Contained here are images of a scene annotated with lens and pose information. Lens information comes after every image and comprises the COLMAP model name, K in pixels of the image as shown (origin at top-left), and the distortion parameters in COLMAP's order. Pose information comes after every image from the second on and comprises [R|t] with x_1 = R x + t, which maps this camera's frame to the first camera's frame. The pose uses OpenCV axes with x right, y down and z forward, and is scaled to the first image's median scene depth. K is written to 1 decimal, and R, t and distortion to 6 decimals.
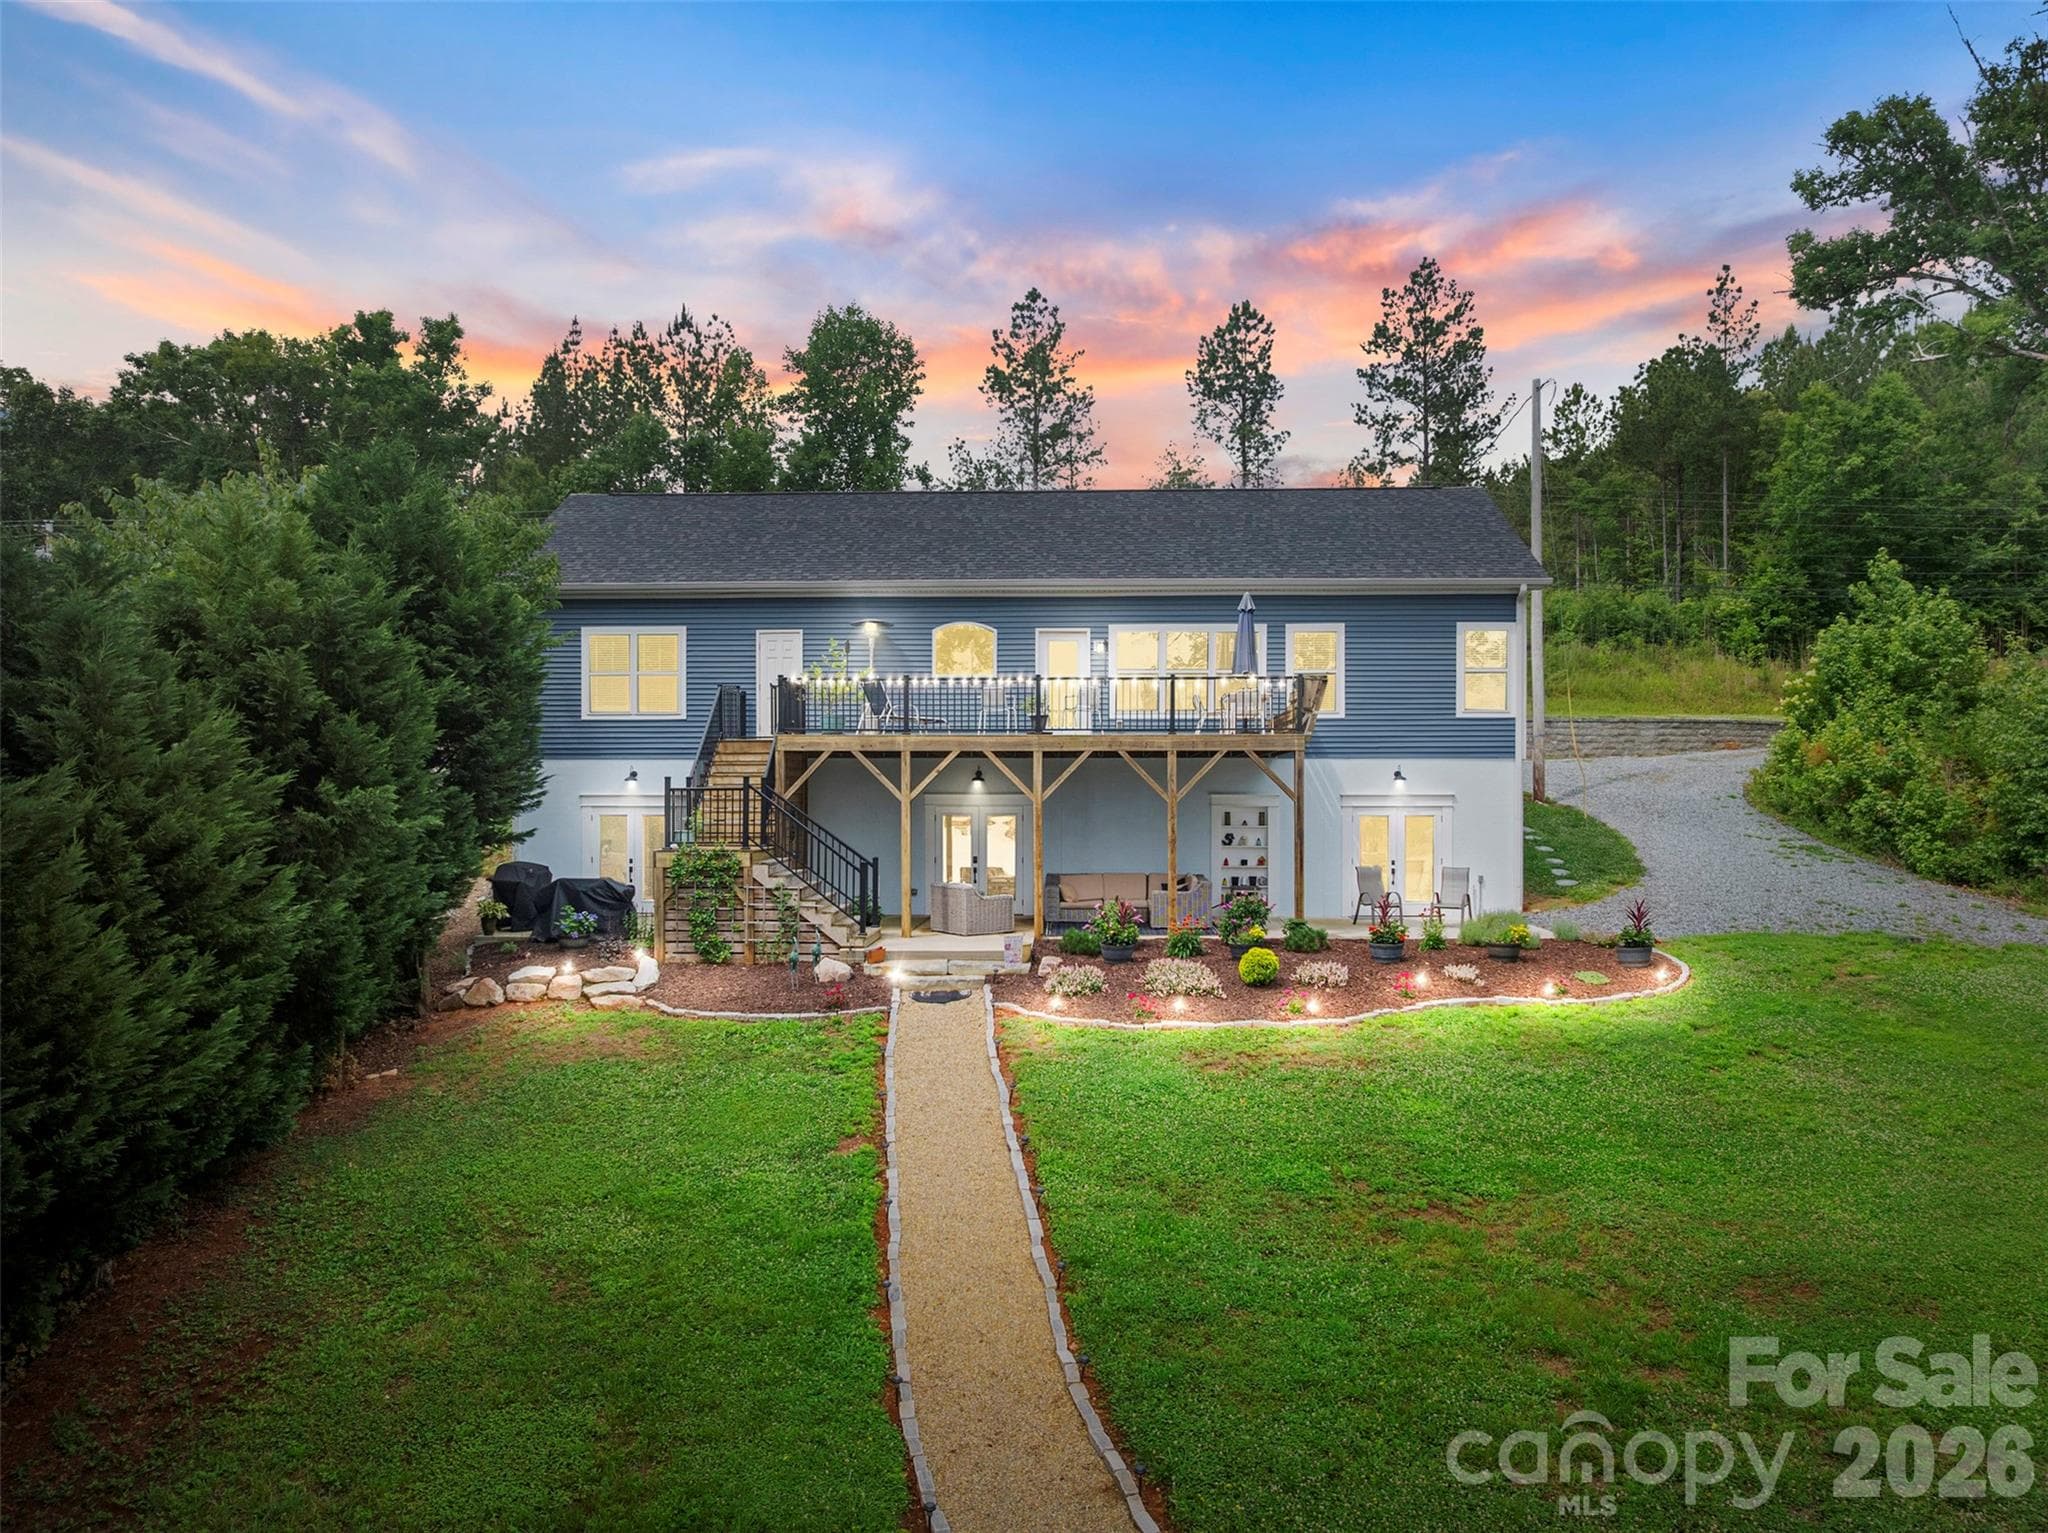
lens RADIAL K [[1437.0, 0, 1099.5], [0, 1437.0, 770.7], [0, 0, 1]] dist [-0.008035, -0.048746]
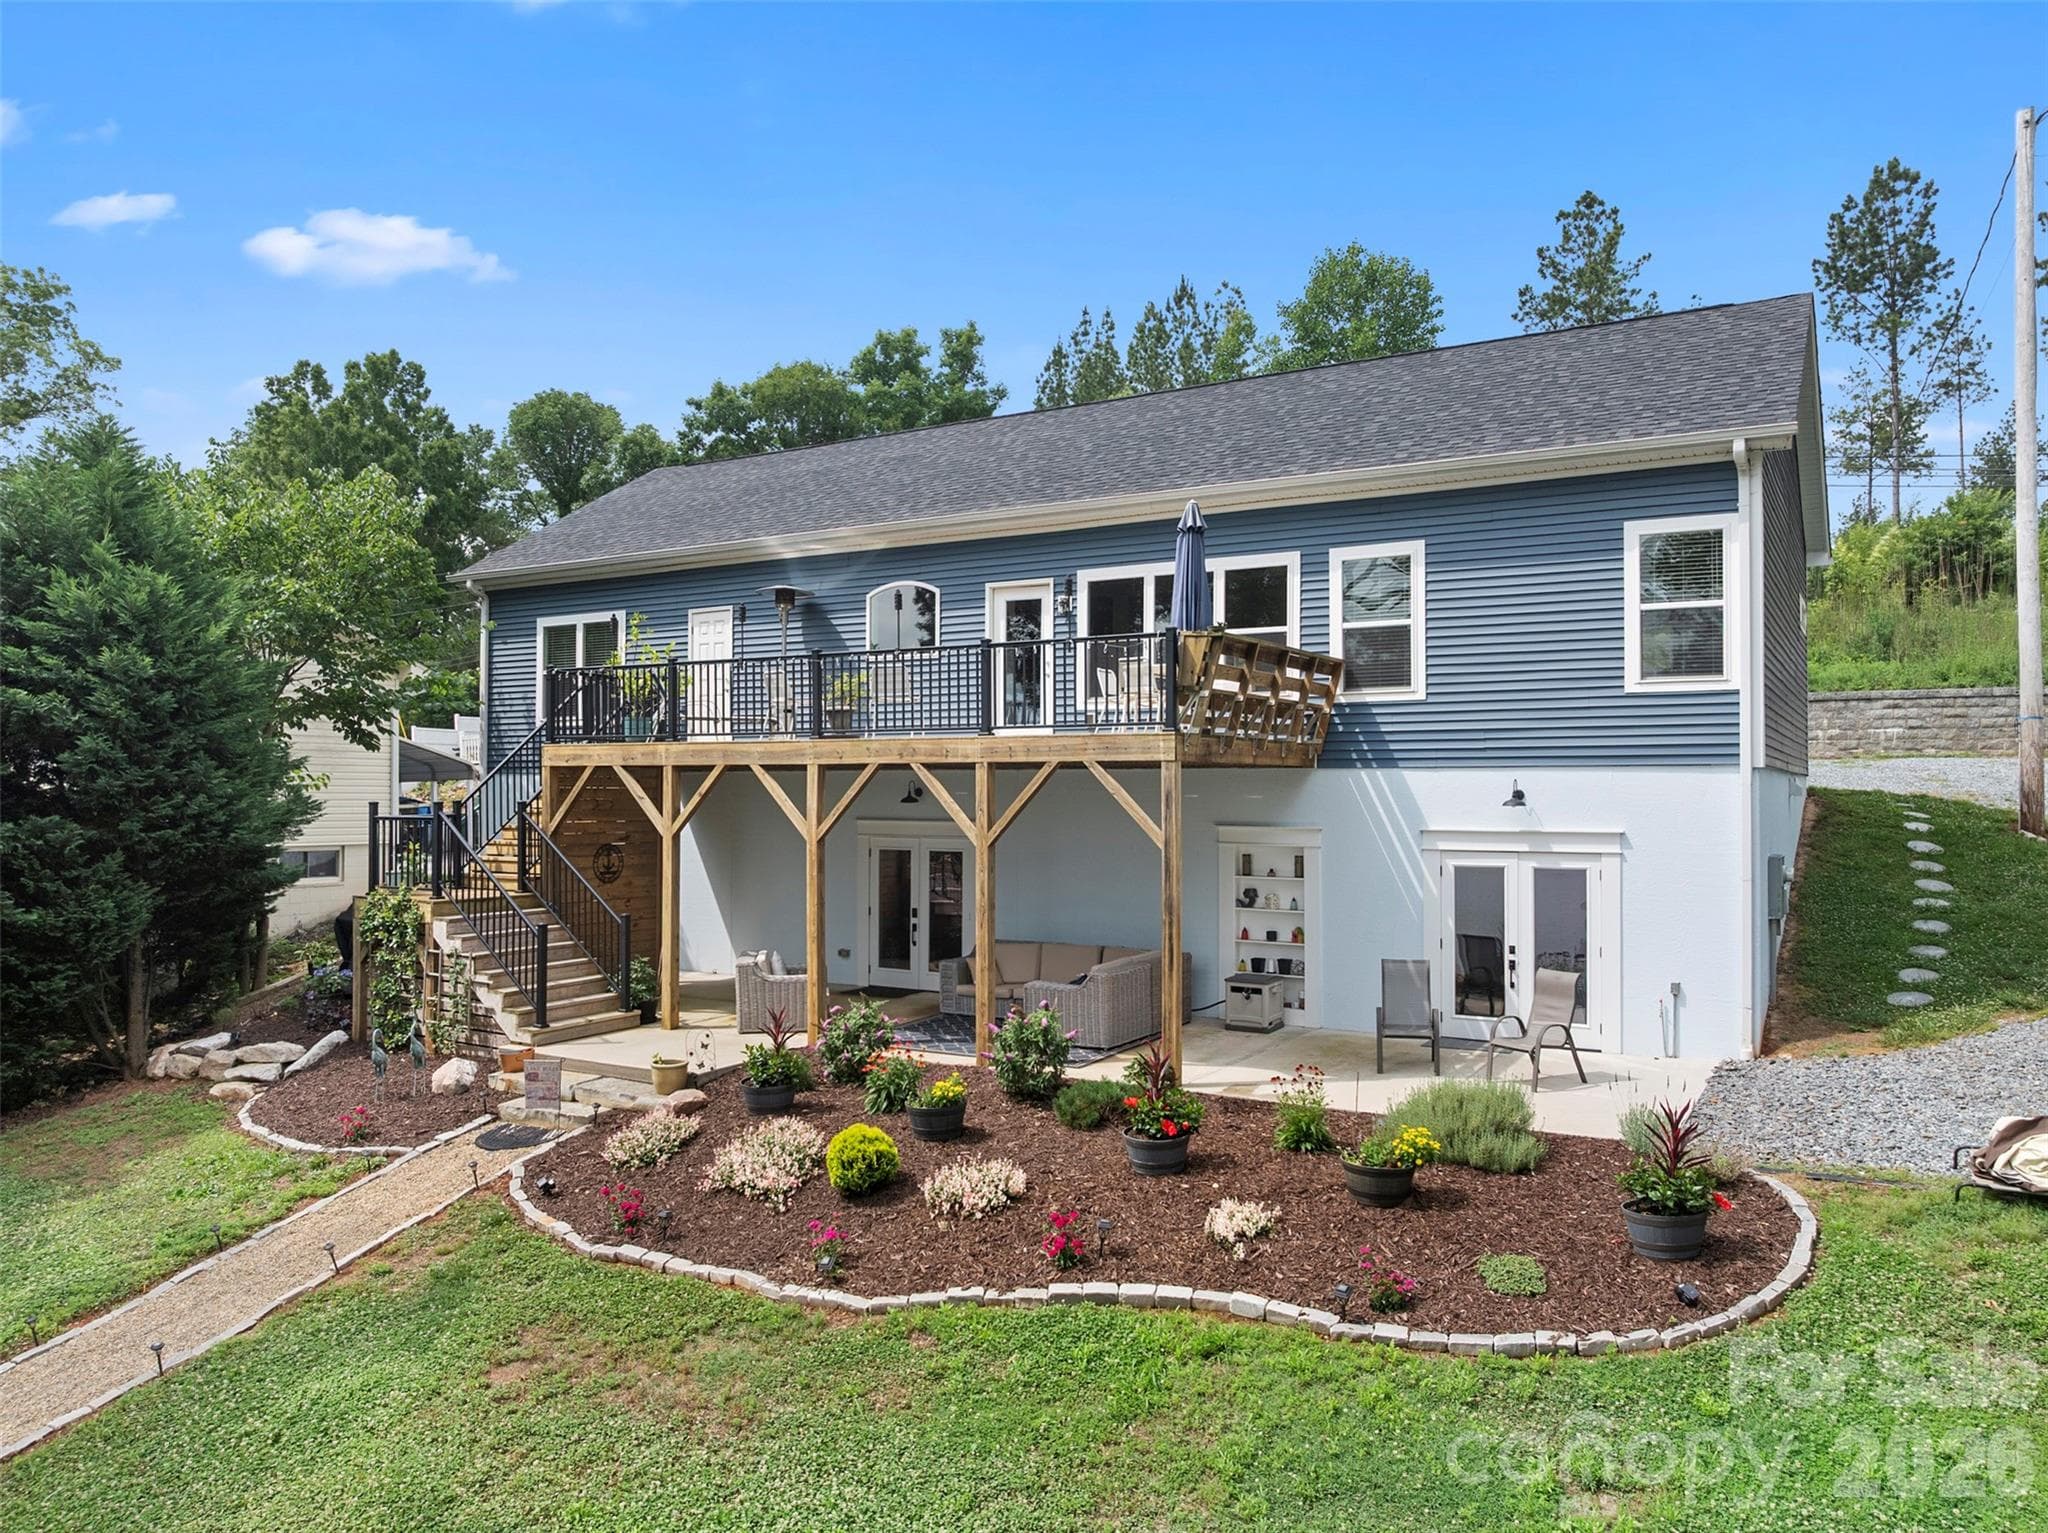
lens RADIAL K [[1477.8, 0, 1024.0], [0, 1477.8, 766.5], [0, 0, 1]] dist [-0.047266, 0.004561]
pose [[0.867791, -0.006771, -0.496883, 0.292876], [0.006403, 0.999977, -0.002443, -0.007939], [0.496888, -0.001061, 0.867814, 0.350215]]
